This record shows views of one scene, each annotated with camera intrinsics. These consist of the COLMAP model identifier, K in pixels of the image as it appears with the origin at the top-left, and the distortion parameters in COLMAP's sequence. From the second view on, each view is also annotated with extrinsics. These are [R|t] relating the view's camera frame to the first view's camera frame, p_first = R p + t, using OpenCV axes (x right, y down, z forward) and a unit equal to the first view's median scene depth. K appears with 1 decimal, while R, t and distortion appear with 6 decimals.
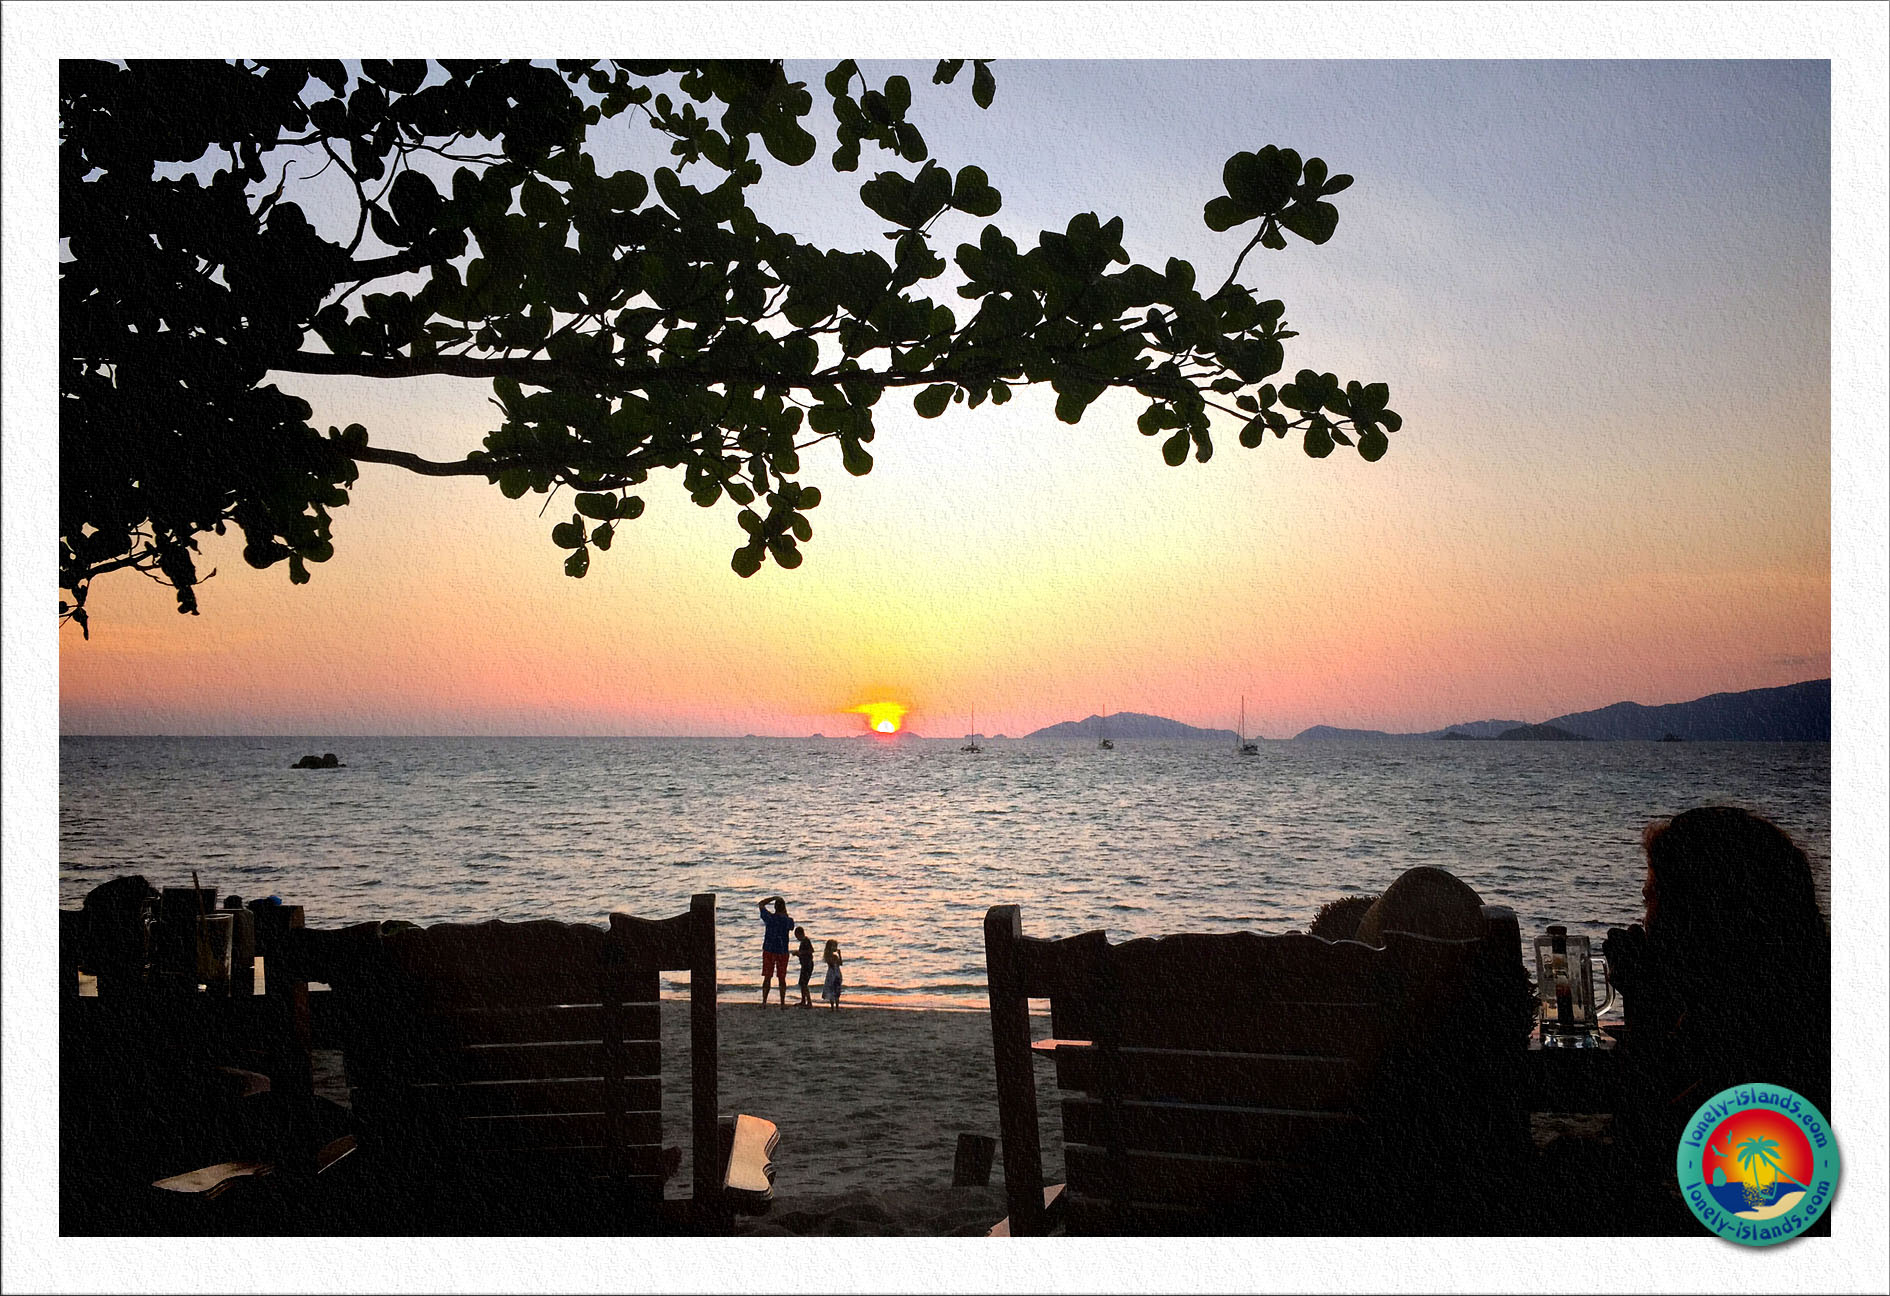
lens RADIAL K [[1639.0, 0, 945.0], [0, 1639.0, 647.8], [0, 0, 1]] dist [-0.006764, 0.000904]
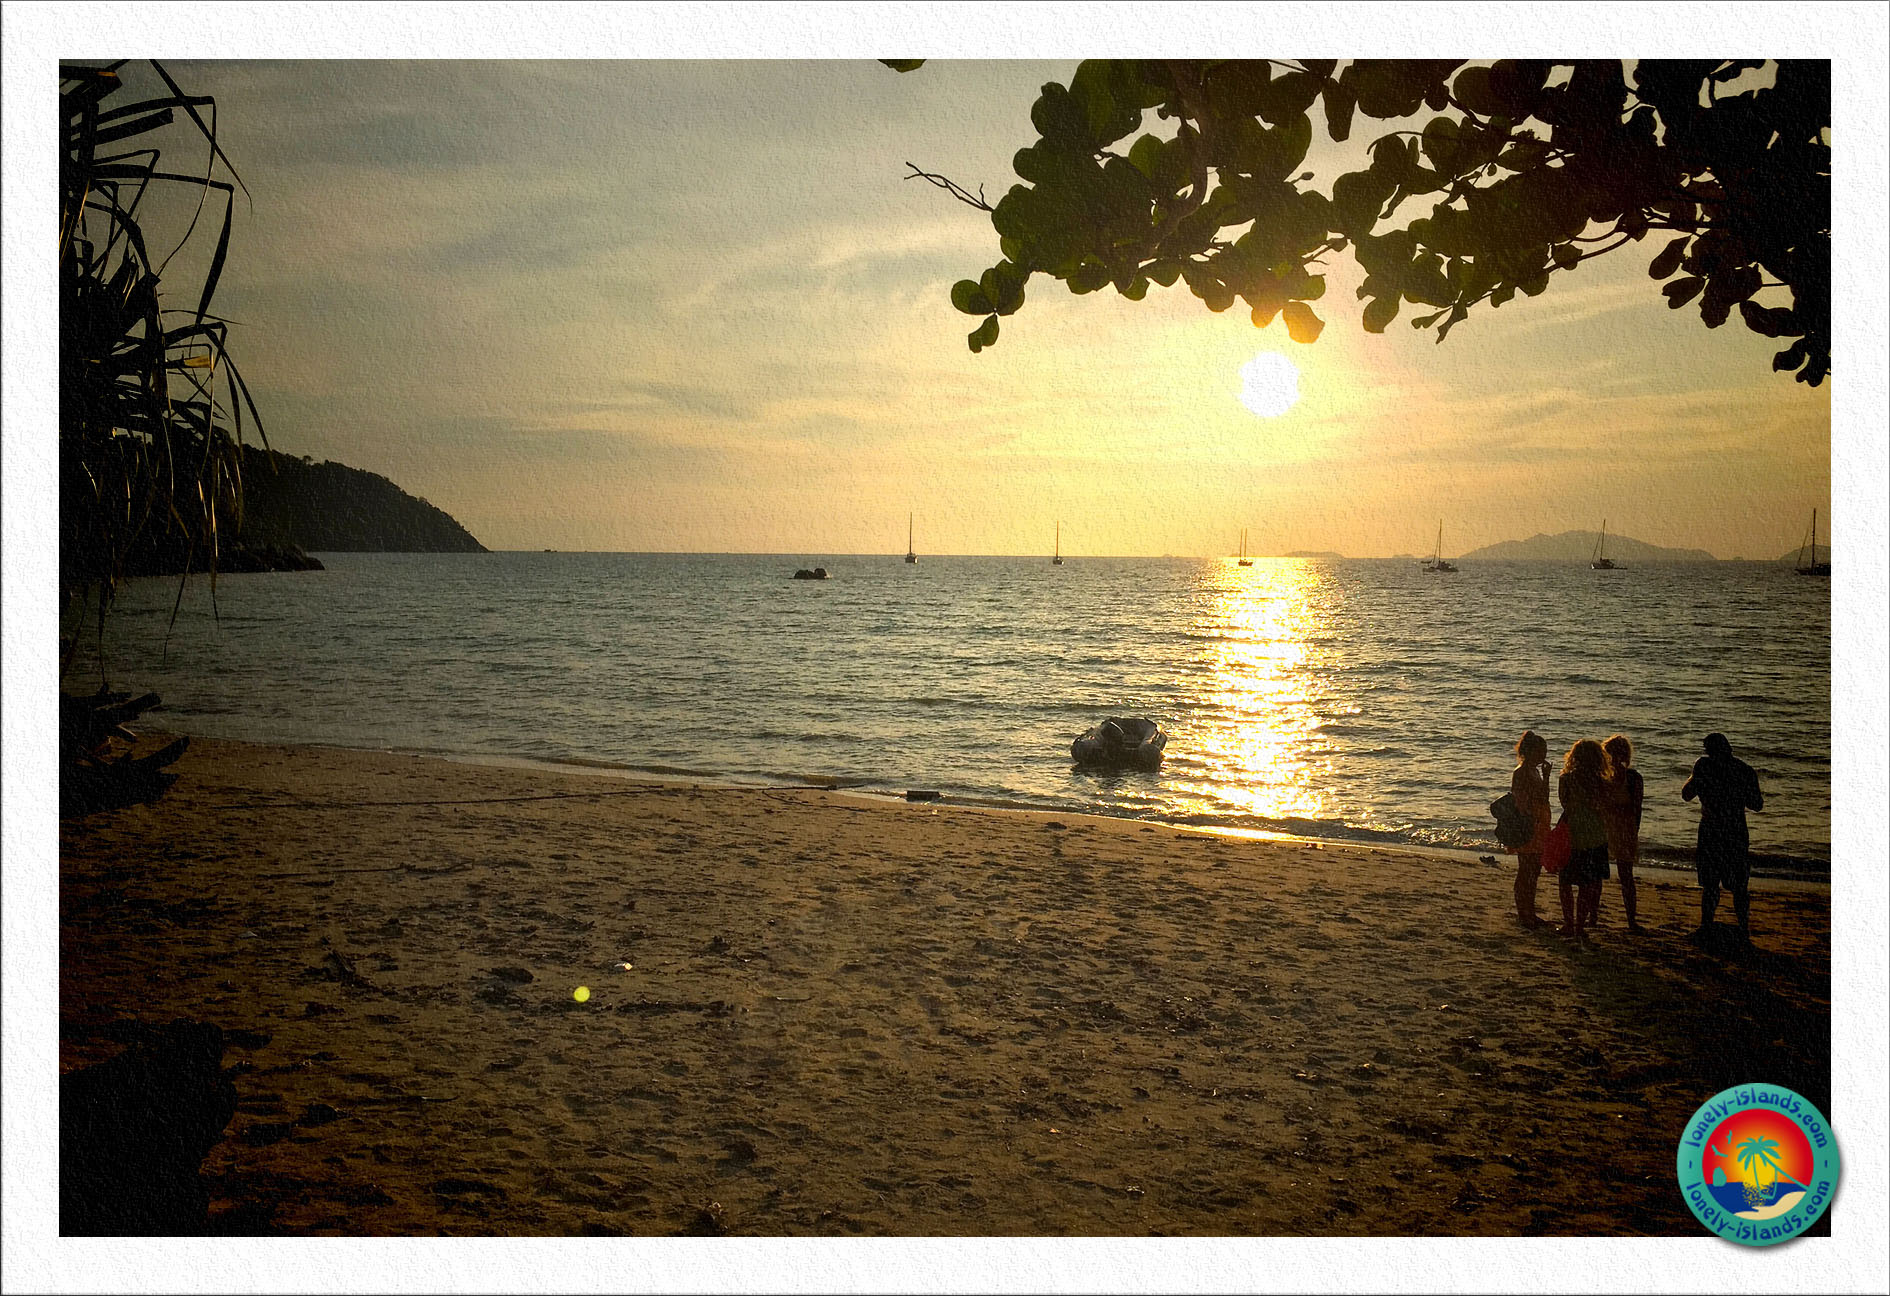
lens RADIAL K [[1639.0, 0, 945.1], [0, 1639.0, 648.3], [0, 0, 1]] dist [-0.006764, 0.000904]
pose [[0.999995, 0.000578, 0.003010, 0.363736], [-0.000579, 1.000000, 0.000398, -0.000178], [-0.003009, -0.000400, 0.999995, -0.000581]]
